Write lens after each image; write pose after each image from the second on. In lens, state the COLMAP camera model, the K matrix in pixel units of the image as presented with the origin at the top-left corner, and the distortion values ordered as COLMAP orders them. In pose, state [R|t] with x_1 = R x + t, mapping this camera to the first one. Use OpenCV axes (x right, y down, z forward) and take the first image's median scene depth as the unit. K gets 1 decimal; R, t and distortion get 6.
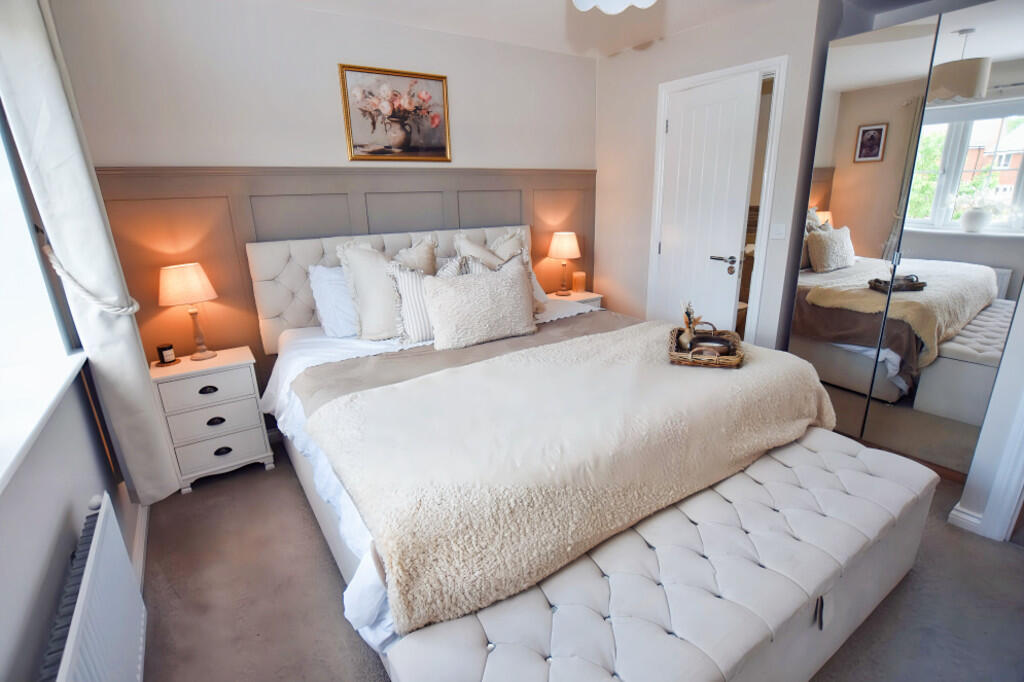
lens RADIAL K [[487.2, 0, 512.0], [0, 487.2, 341.0], [0, 0, 1]] dist [0.001656, -0.000025]
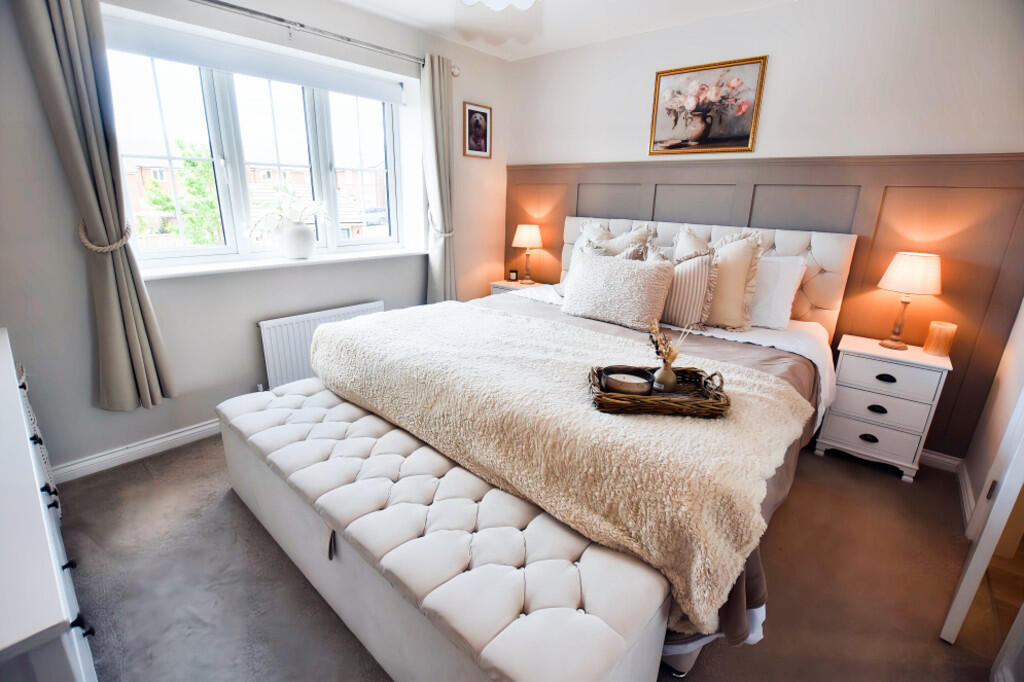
lens RADIAL K [[452.0, 0, 513.1], [0, 452.0, 324.3], [0, 0, 1]] dist [-0.015961, 0.000055]
pose [[0.265932, 0.306859, -0.913848, 0.657048], [-0.292726, 0.928925, 0.226738, -0.142518], [0.918472, 0.207210, 0.336857, 0.417244]]
